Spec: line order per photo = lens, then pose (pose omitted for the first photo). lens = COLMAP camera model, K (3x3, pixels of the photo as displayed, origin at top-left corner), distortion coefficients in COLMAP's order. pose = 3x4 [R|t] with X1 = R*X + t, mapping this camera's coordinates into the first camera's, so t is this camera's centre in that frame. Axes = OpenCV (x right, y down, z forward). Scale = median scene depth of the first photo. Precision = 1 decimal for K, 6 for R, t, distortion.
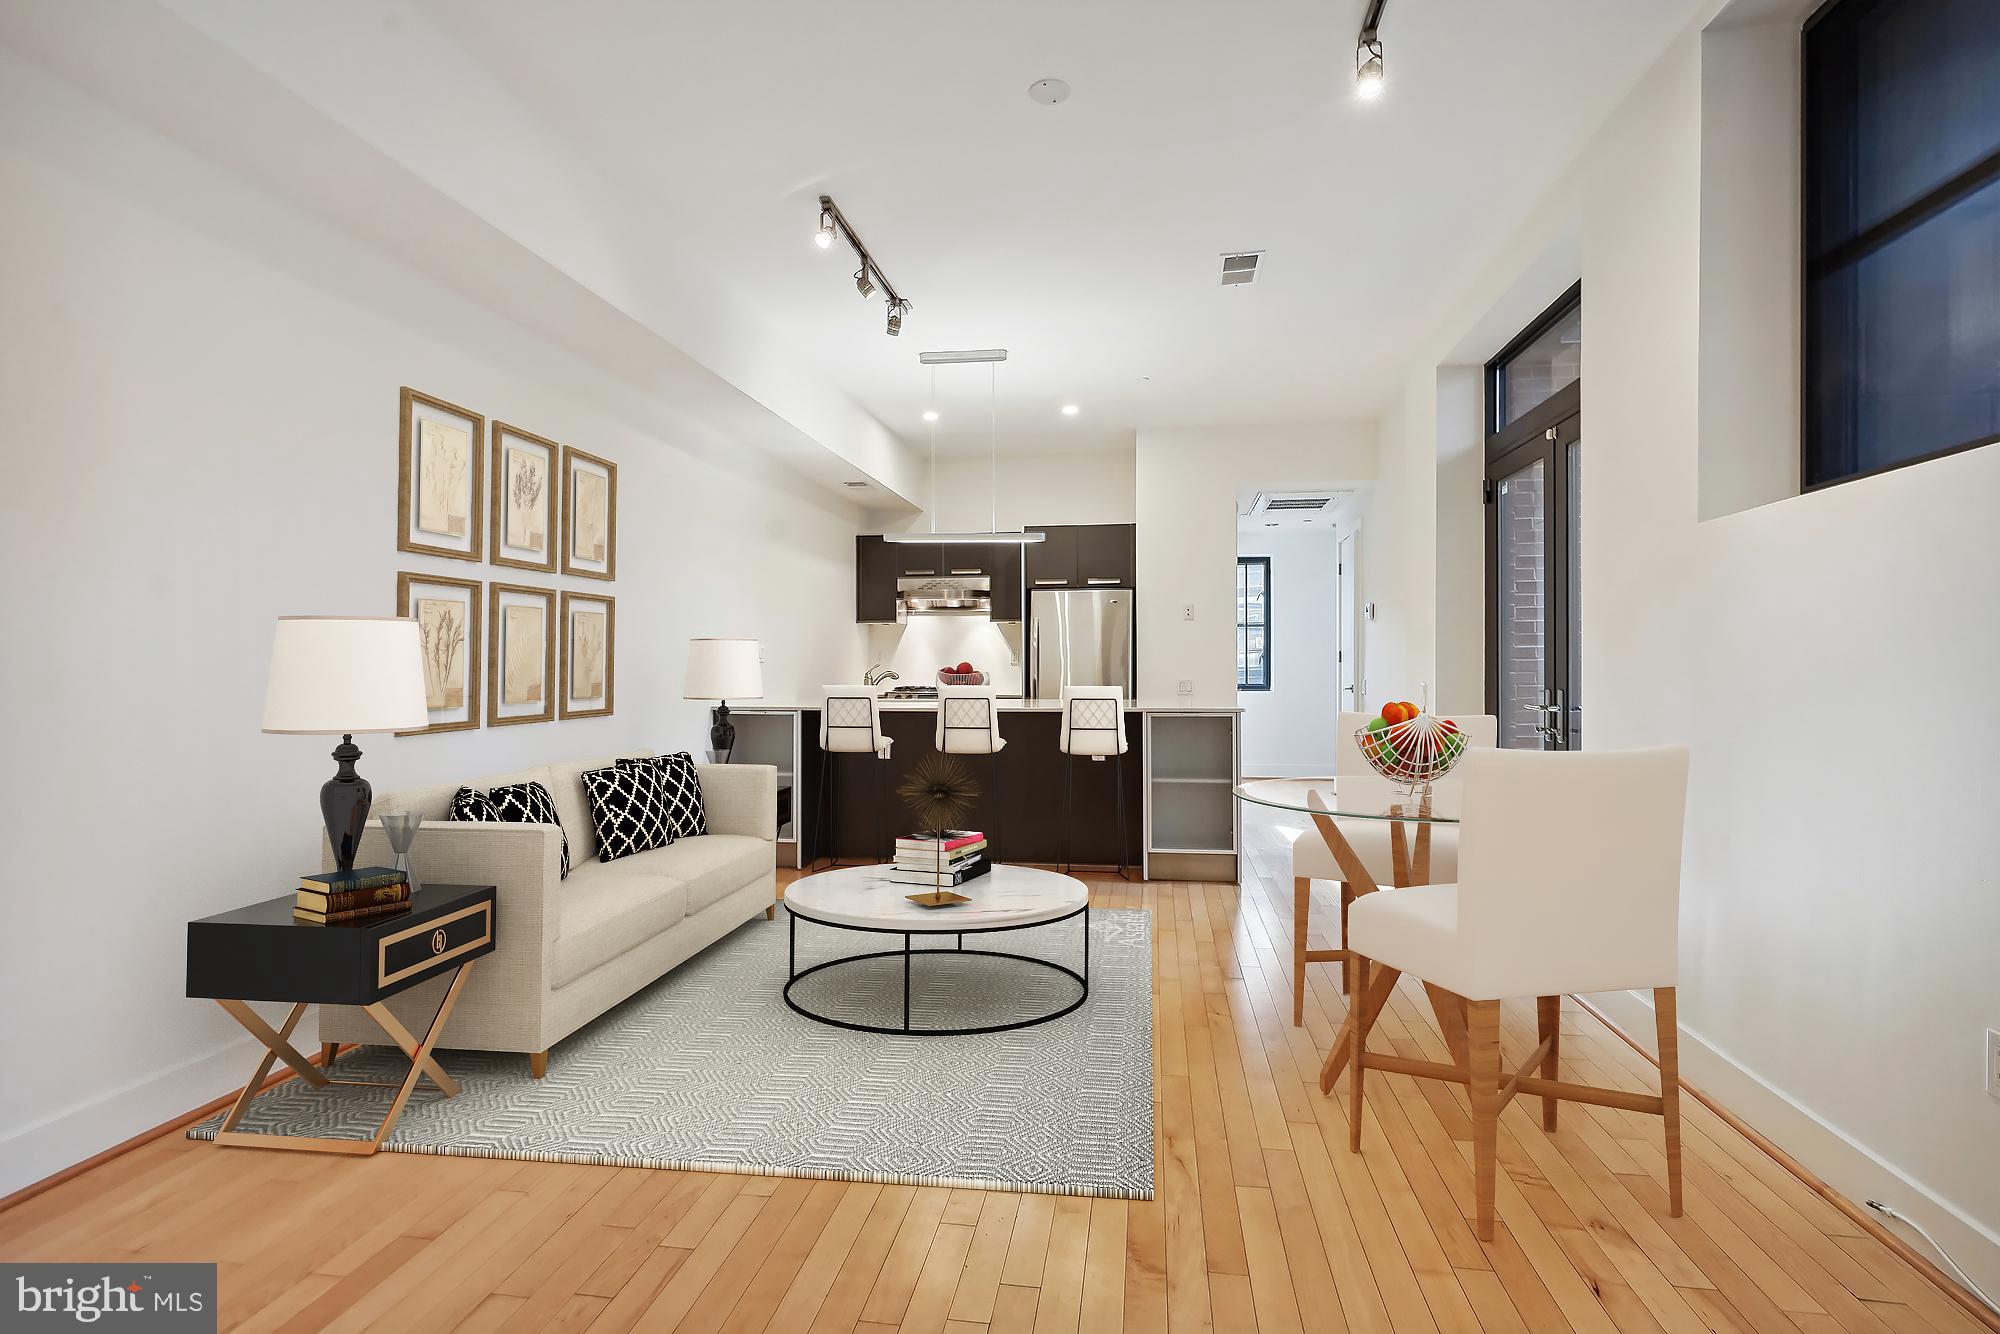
lens RADIAL K [[937.2, 0, 1010.4], [0, 937.2, 667.6], [0, 0, 1]] dist [0.000785, 0.000283]
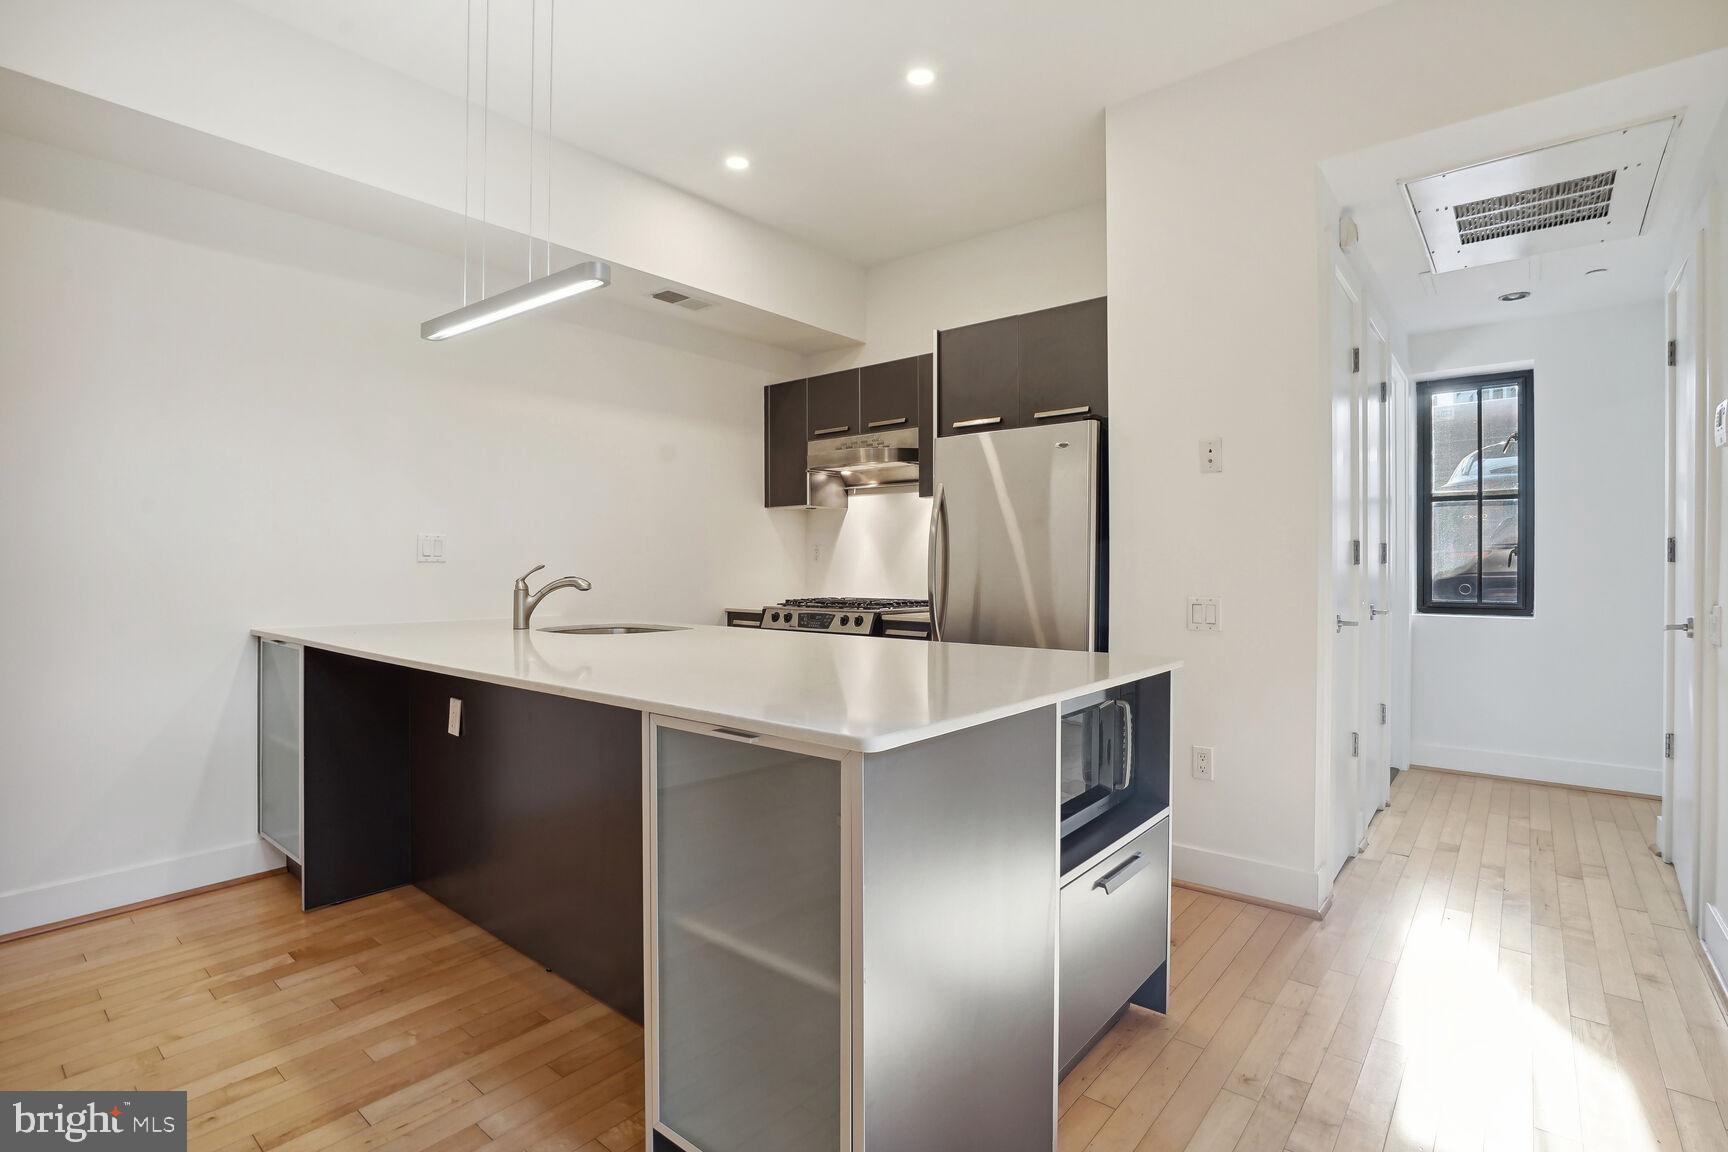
lens RADIAL K [[809.8, 0, 873.0], [0, 809.8, 576.5], [0, 0, 1]] dist [0.000785, 0.000283]
pose [[0.866783, 0.013808, -0.498494, 0.225626], [-0.007087, 0.999857, 0.015372, -0.003692], [0.498635, -0.009791, 0.866757, 0.497857]]
